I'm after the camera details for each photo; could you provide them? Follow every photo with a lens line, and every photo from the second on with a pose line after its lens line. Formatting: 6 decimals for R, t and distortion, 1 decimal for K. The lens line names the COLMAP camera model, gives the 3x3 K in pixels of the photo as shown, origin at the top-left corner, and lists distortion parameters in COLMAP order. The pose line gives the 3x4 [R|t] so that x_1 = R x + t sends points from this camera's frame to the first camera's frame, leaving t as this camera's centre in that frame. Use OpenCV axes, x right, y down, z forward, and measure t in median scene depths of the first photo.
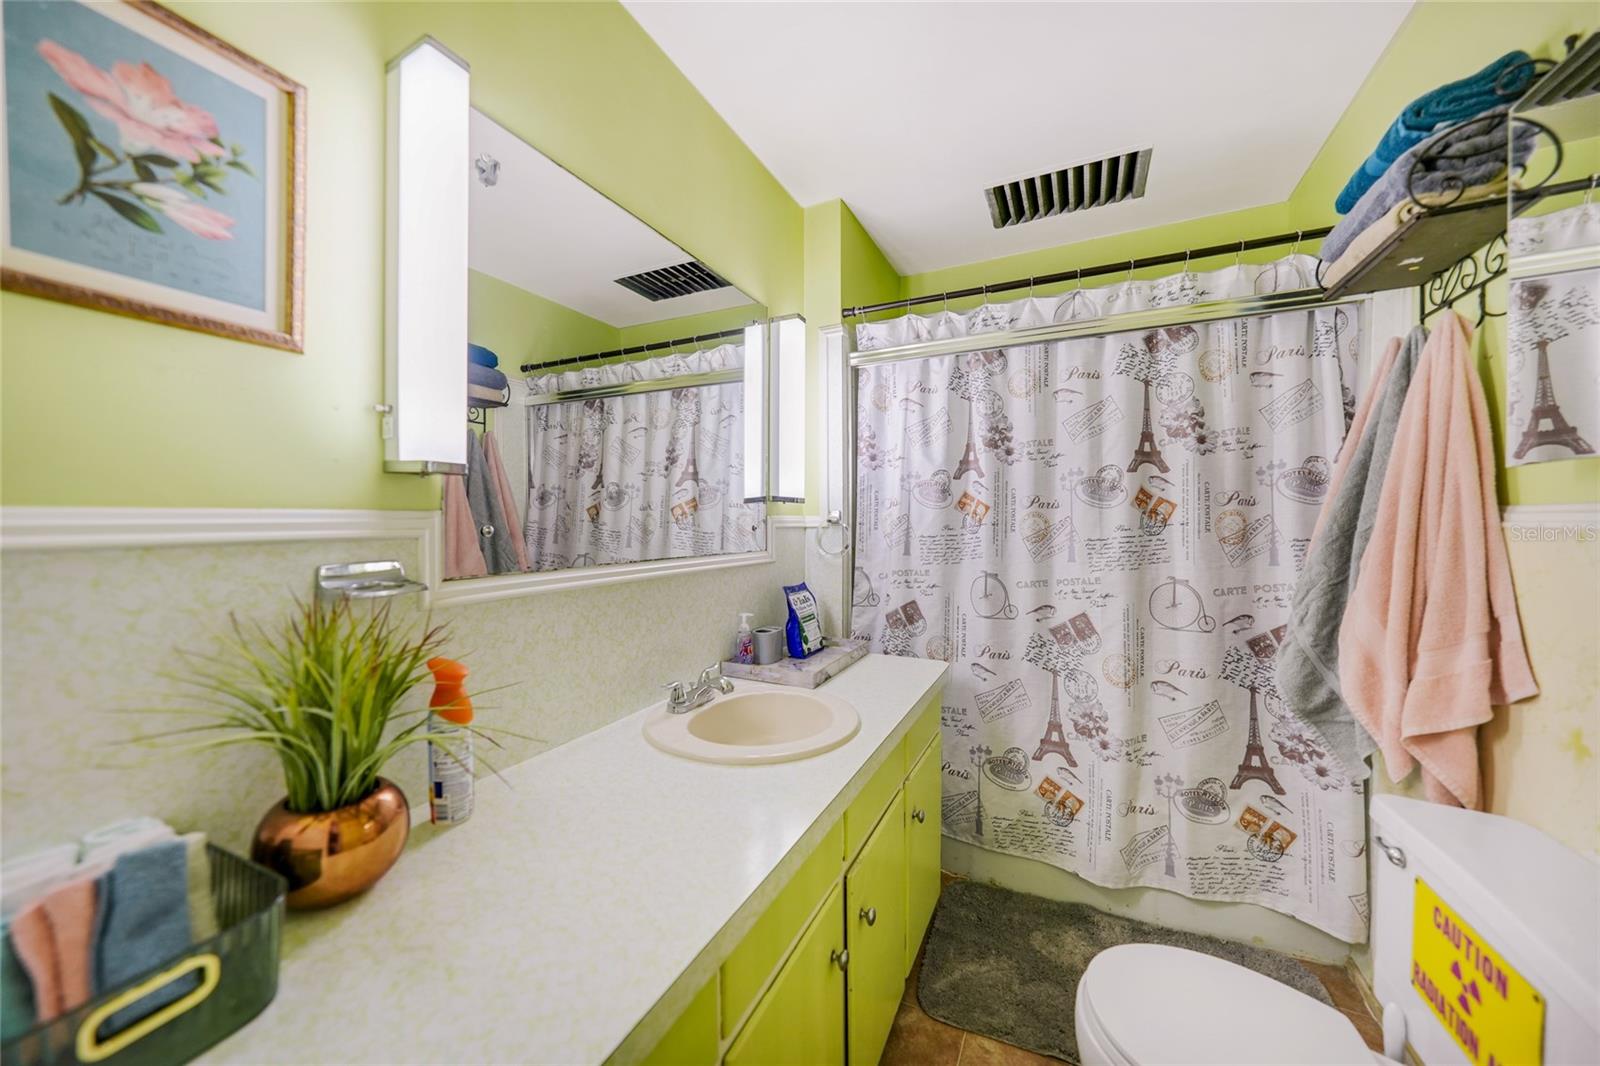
lens RADIAL K [[557.9, 0, 798.3], [0, 557.9, 529.9], [0, 0, 1]] dist [-0.029477, 0.006569]
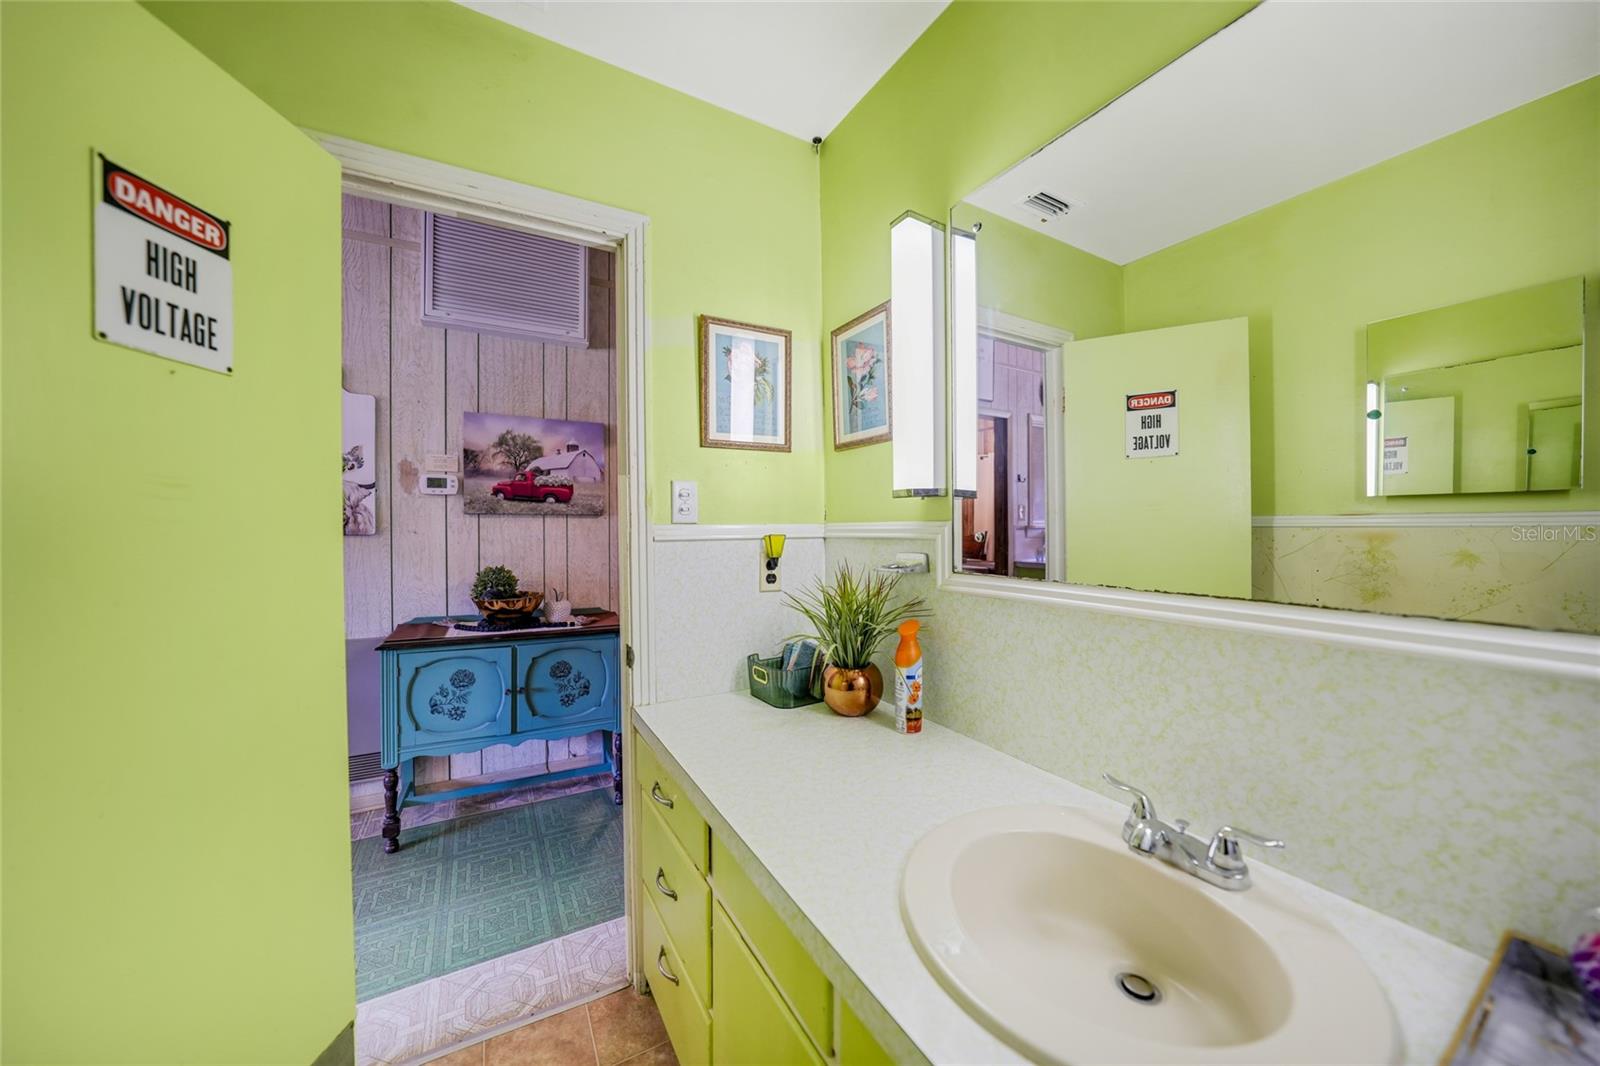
lens RADIAL K [[557.9, 0, 798.3], [0, 557.9, 529.9], [0, 0, 1]] dist [-0.029477, 0.006569]
pose [[-0.558901, 0.005772, -0.829215, 0.785907], [-0.011980, 0.999815, 0.015034, -0.032384], [0.829148, 0.018336, -0.558728, 1.626724]]
